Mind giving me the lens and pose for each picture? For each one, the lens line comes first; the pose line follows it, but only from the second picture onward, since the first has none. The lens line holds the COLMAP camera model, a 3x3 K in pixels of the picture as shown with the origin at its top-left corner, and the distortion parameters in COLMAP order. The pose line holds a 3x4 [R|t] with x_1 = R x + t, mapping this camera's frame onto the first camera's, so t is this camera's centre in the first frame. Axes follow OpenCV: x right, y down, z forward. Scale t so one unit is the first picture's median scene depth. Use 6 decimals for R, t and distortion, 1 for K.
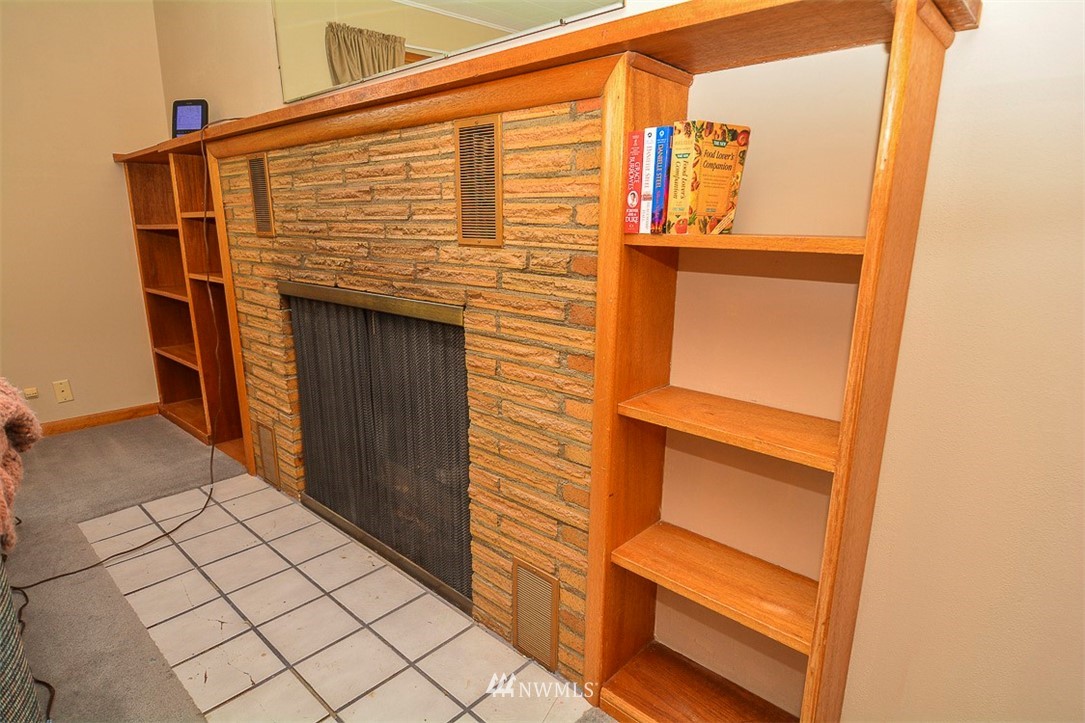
lens RADIAL K [[590.2, 0, 541.0], [0, 590.2, 375.2], [0, 0, 1]] dist [0.000140, -0.000041]
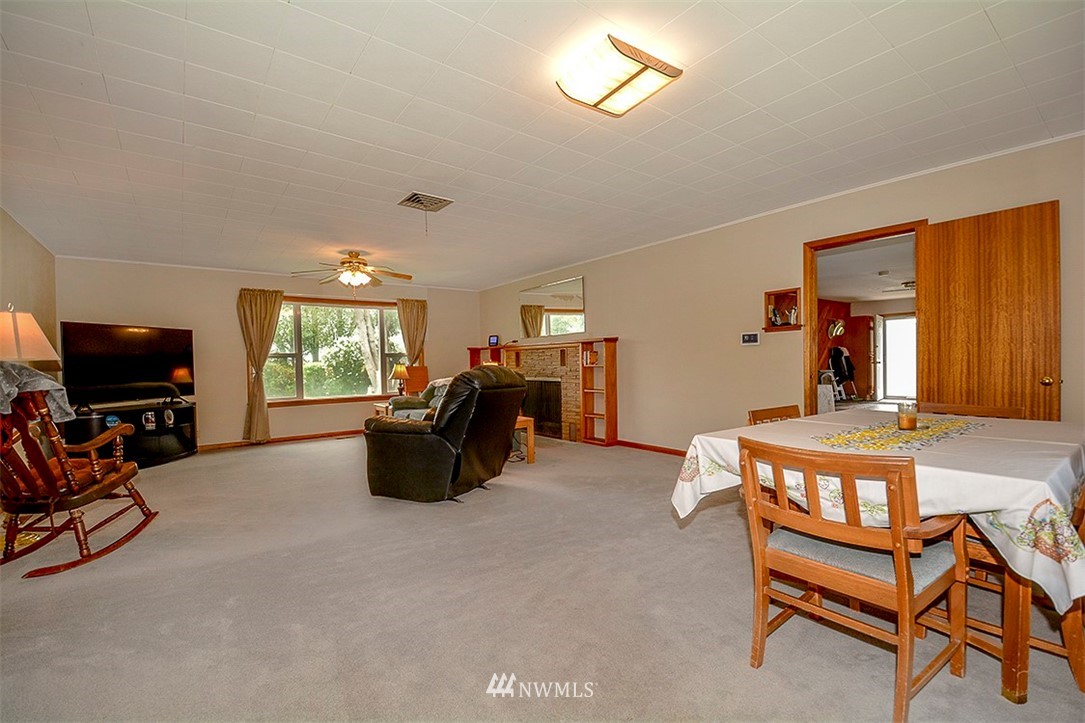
lens RADIAL K [[483.1, 0, 526.6], [0, 483.1, 368.6], [0, 0, 1]] dist [0.011939, -0.019156]
pose [[0.979958, -0.024392, -0.197704, 0.505408], [-0.020413, 0.974954, -0.221468, 0.889194], [0.198155, 0.221065, 0.954916, -3.777677]]
